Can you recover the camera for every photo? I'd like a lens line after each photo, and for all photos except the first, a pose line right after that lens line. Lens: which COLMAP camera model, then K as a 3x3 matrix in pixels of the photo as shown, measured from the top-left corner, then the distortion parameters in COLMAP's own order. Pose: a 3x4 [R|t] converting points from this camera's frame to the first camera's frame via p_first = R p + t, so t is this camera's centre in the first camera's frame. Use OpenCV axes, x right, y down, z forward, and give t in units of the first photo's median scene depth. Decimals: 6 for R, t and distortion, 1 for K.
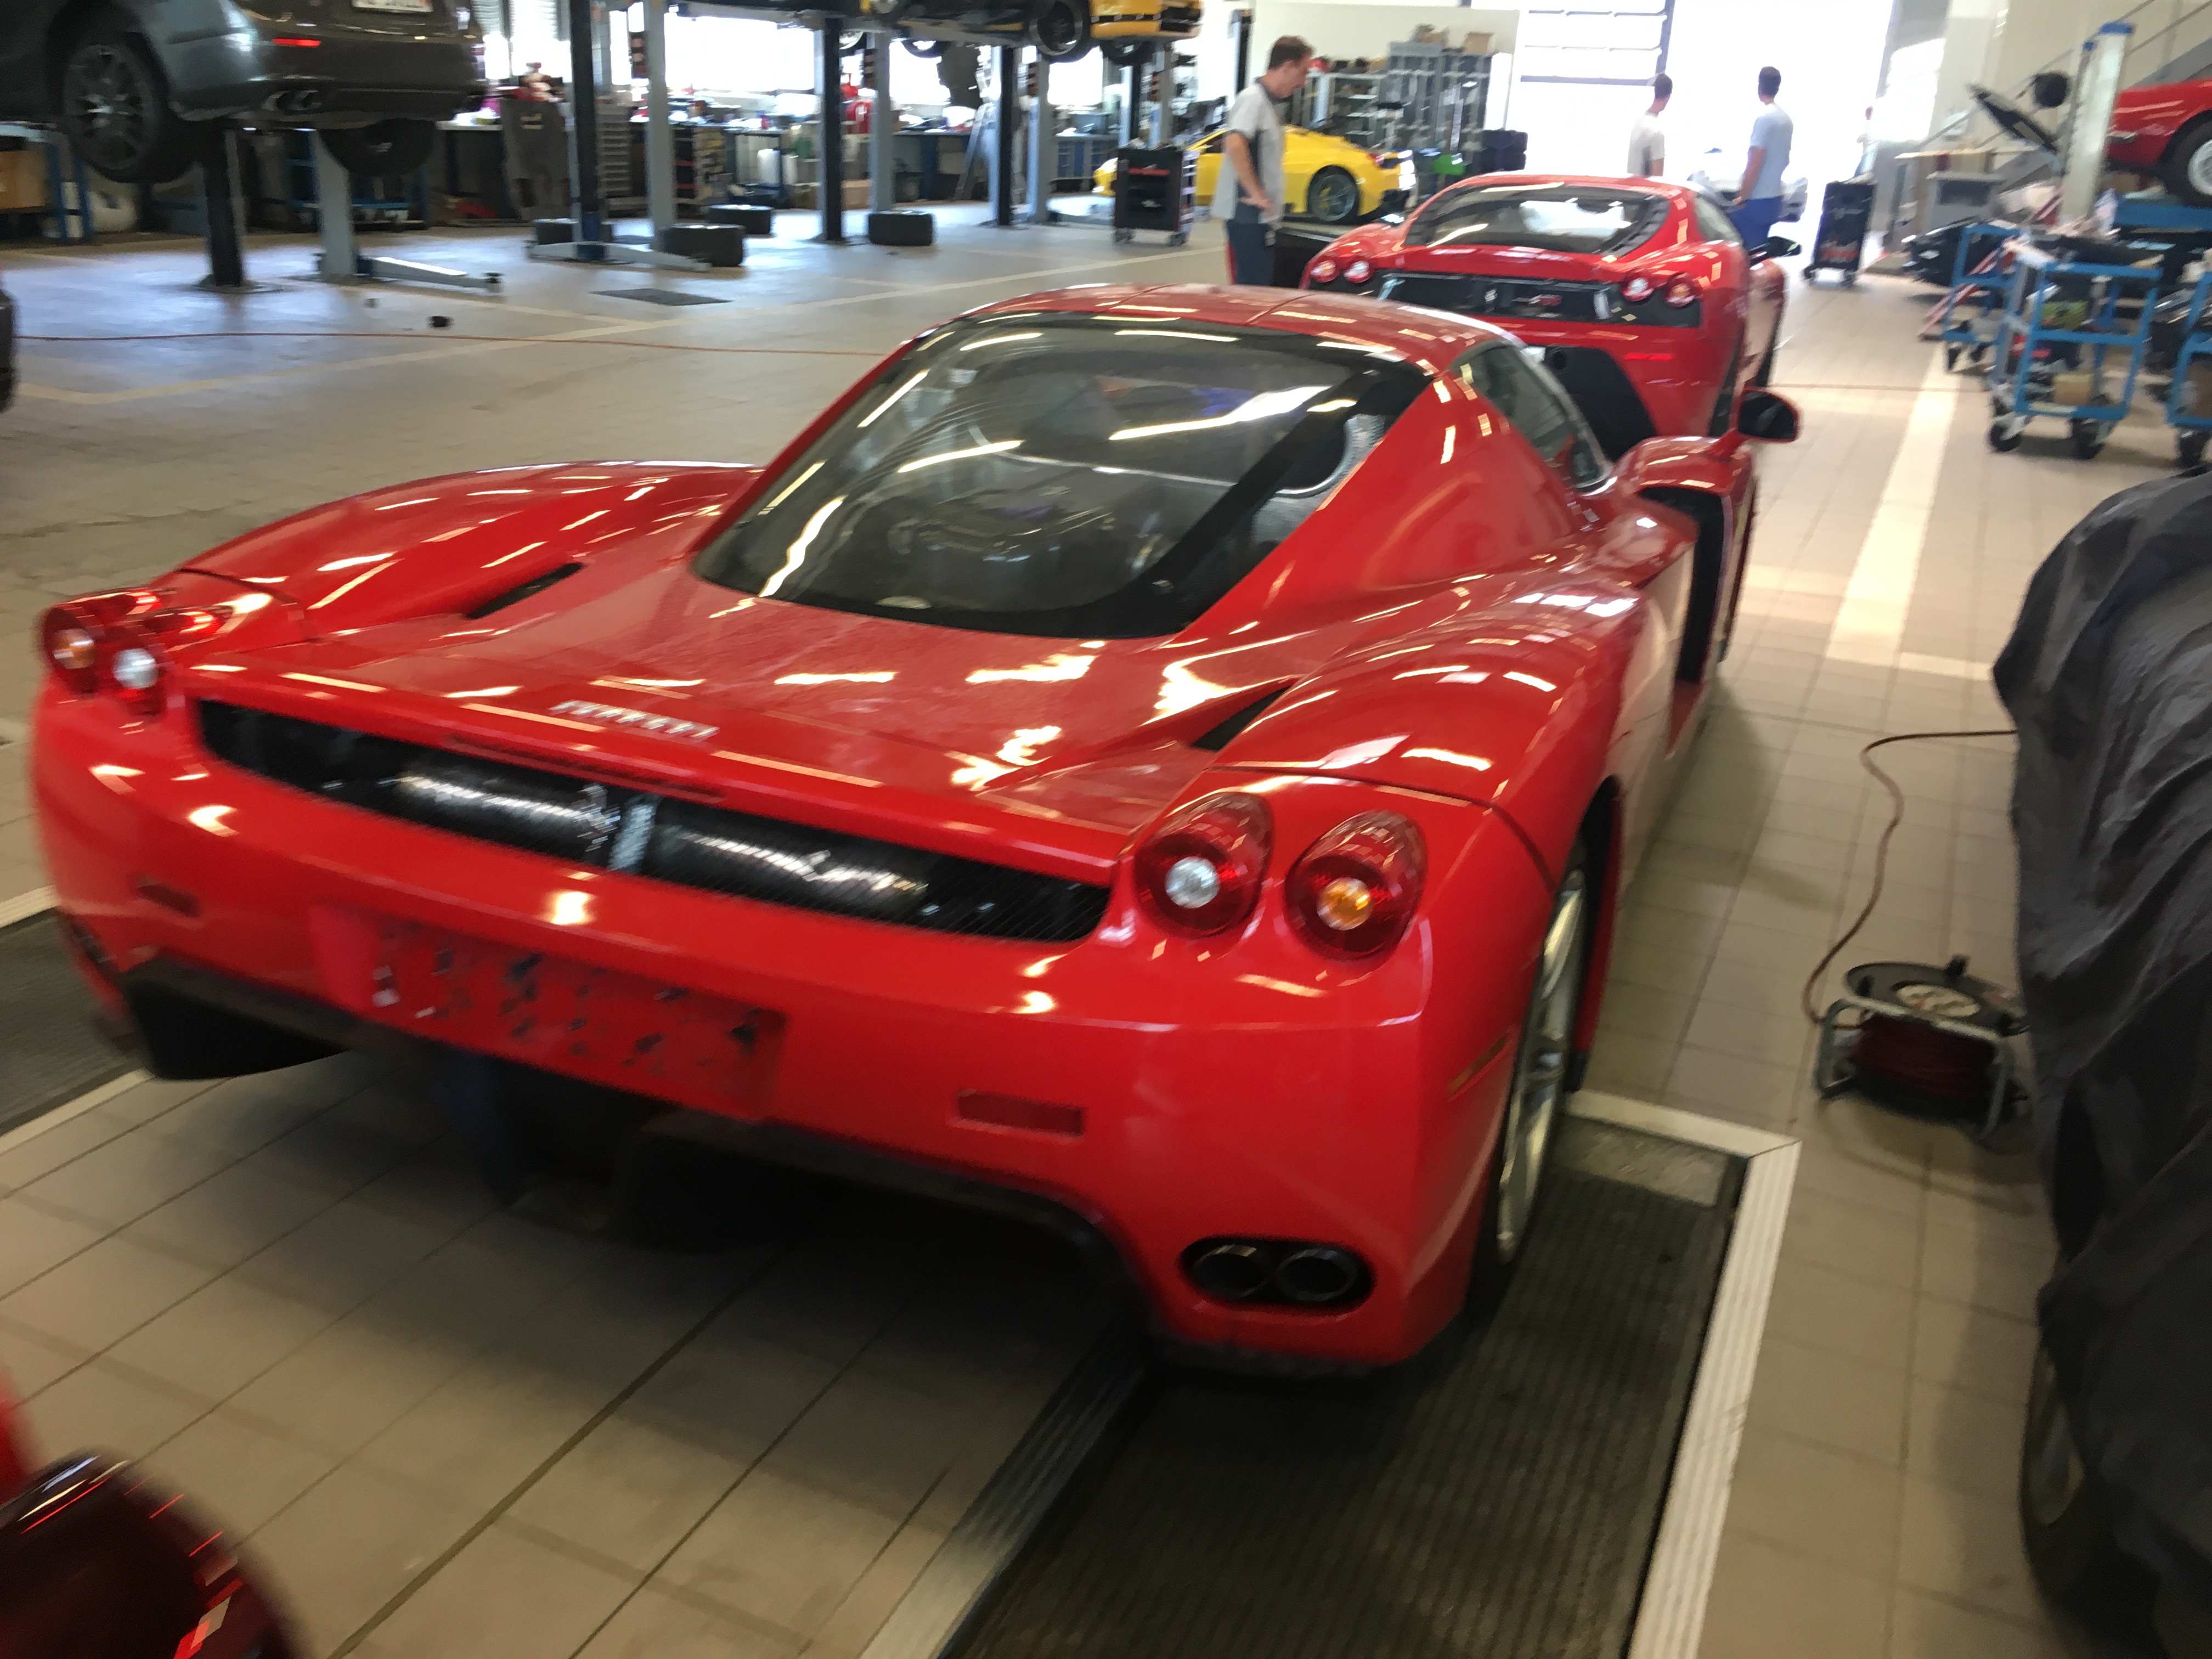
lens RADIAL K [[1872.5, 0, 1103.6], [0, 1872.5, 829.1], [0, 0, 1]] dist [0.071784, -0.061321]
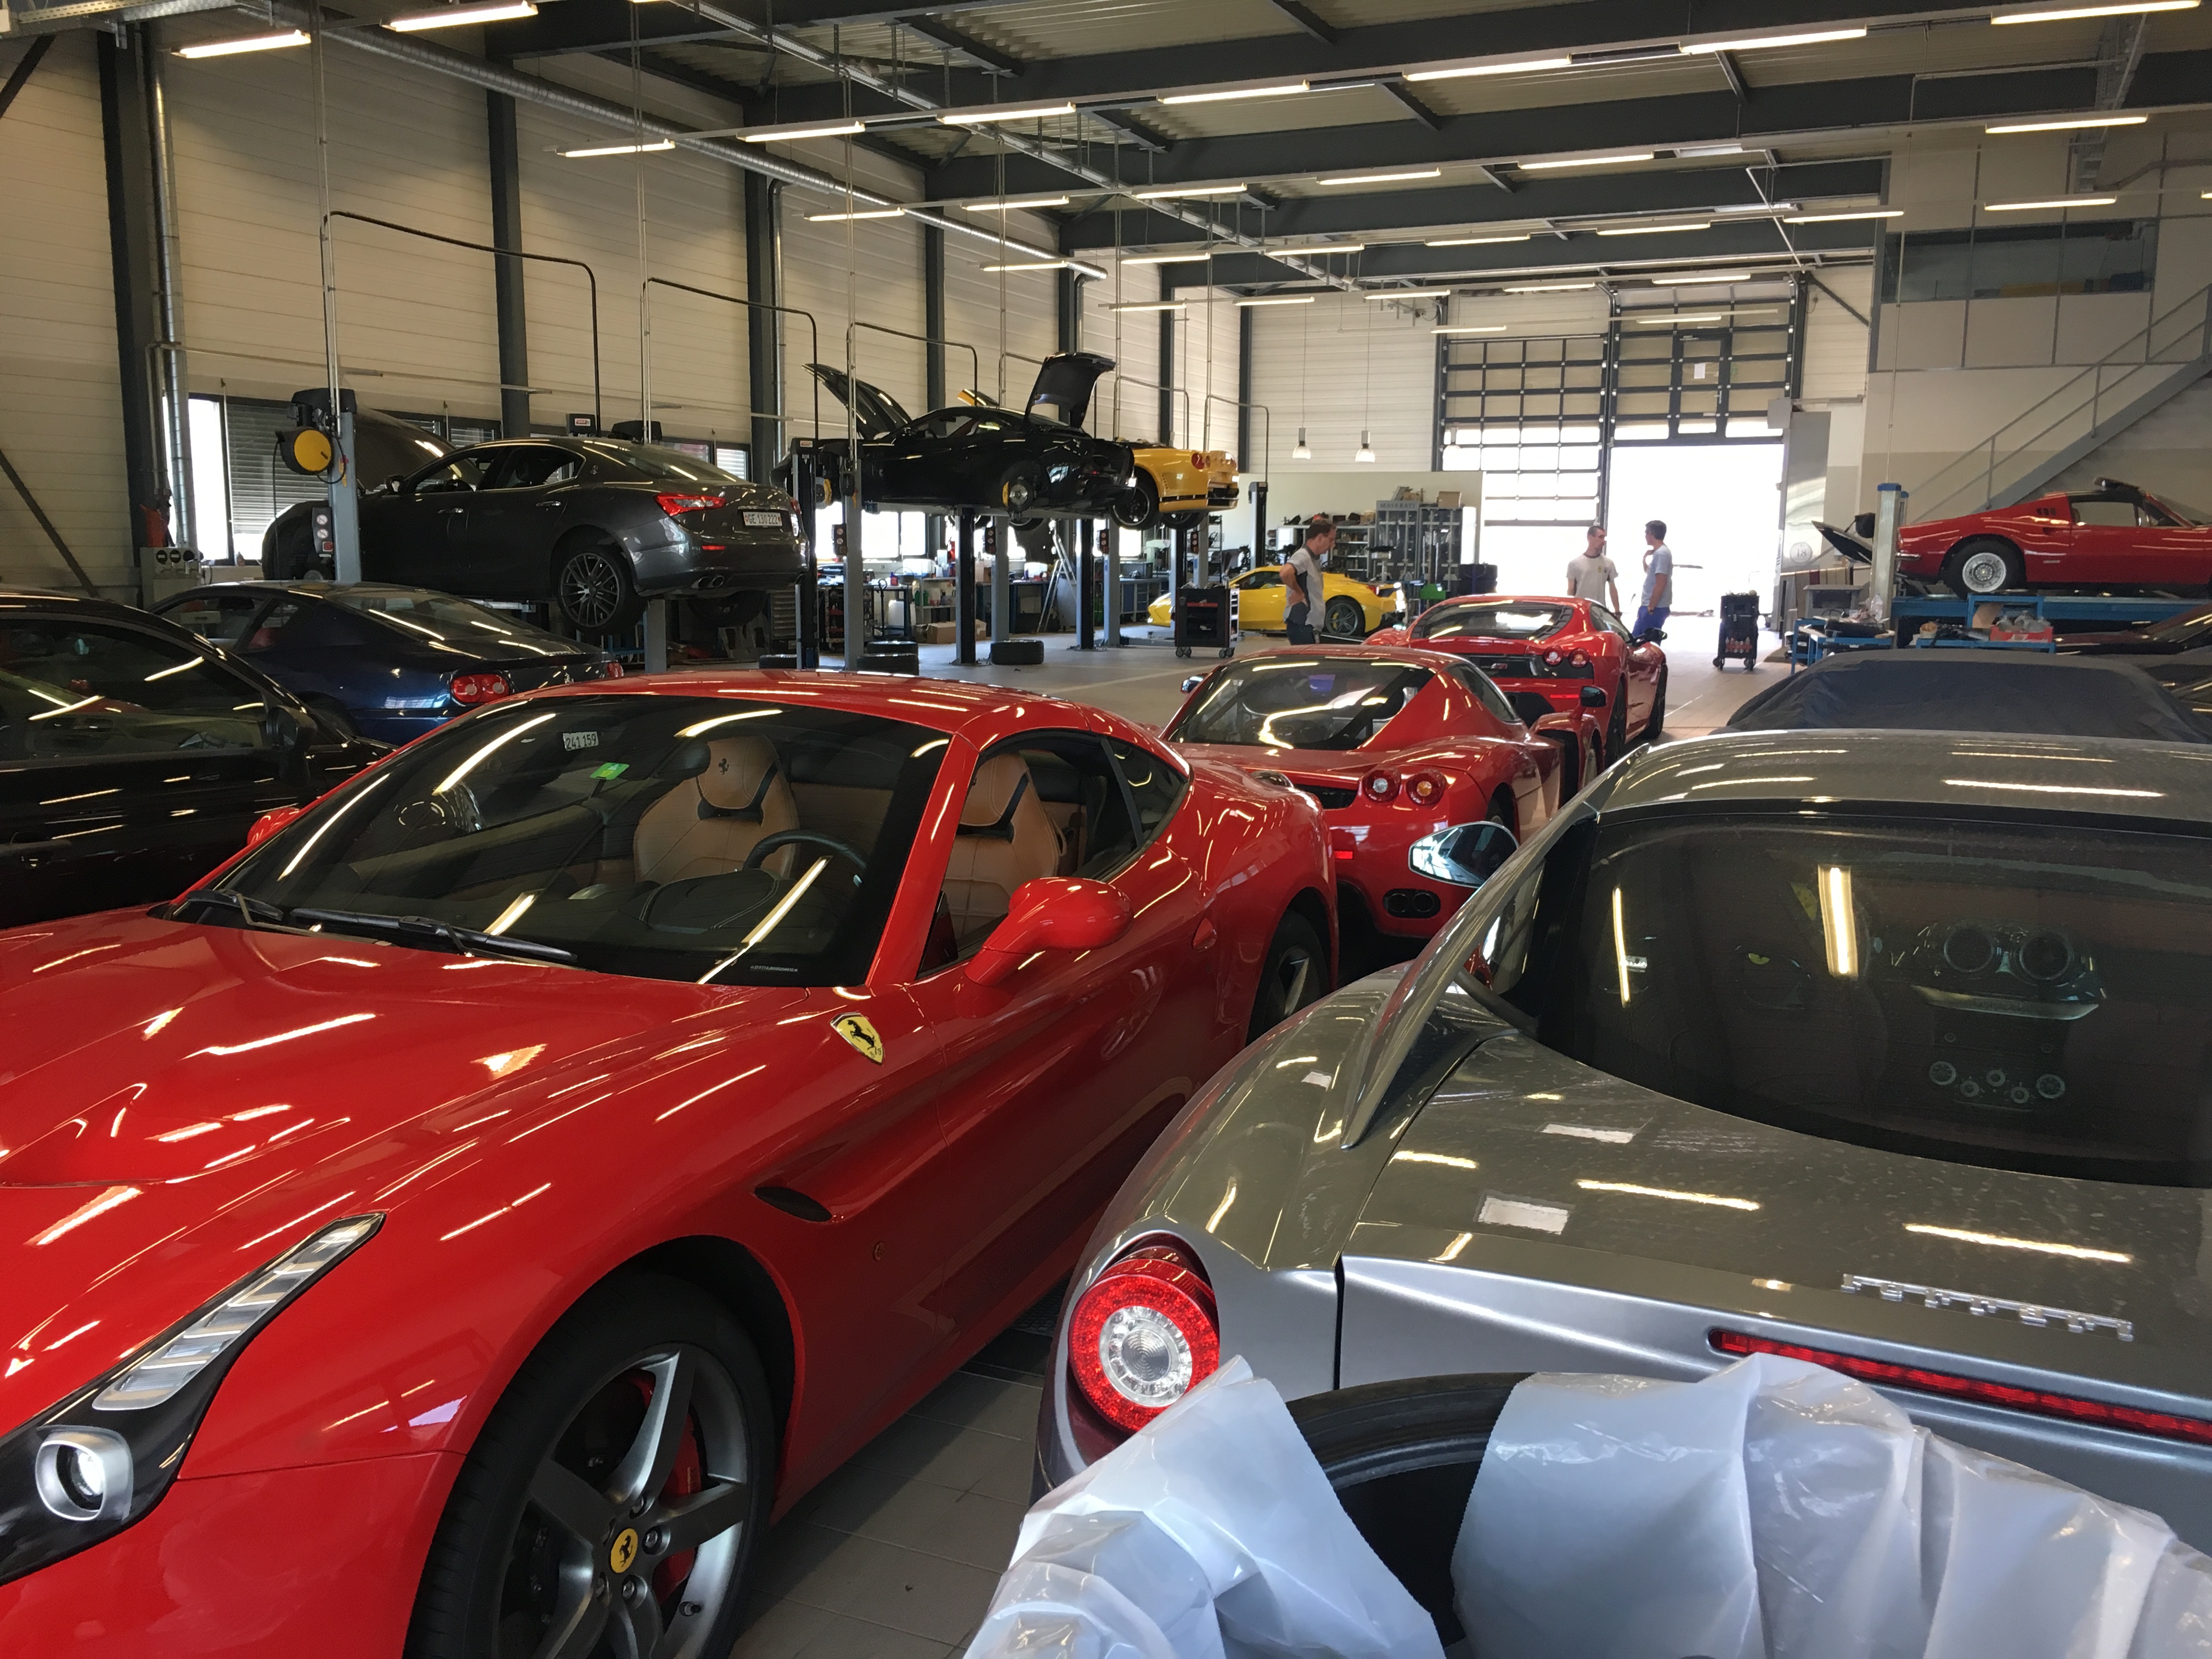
lens RADIAL K [[1872.5, 0, 1109.7], [0, 1872.5, 825.2], [0, 0, 1]] dist [0.071784, -0.061321]
pose [[0.999326, -0.036607, -0.002679, -0.037923], [0.035131, 0.975067, -0.219112, 0.073001], [0.010634, 0.218870, 0.975696, -0.206200]]
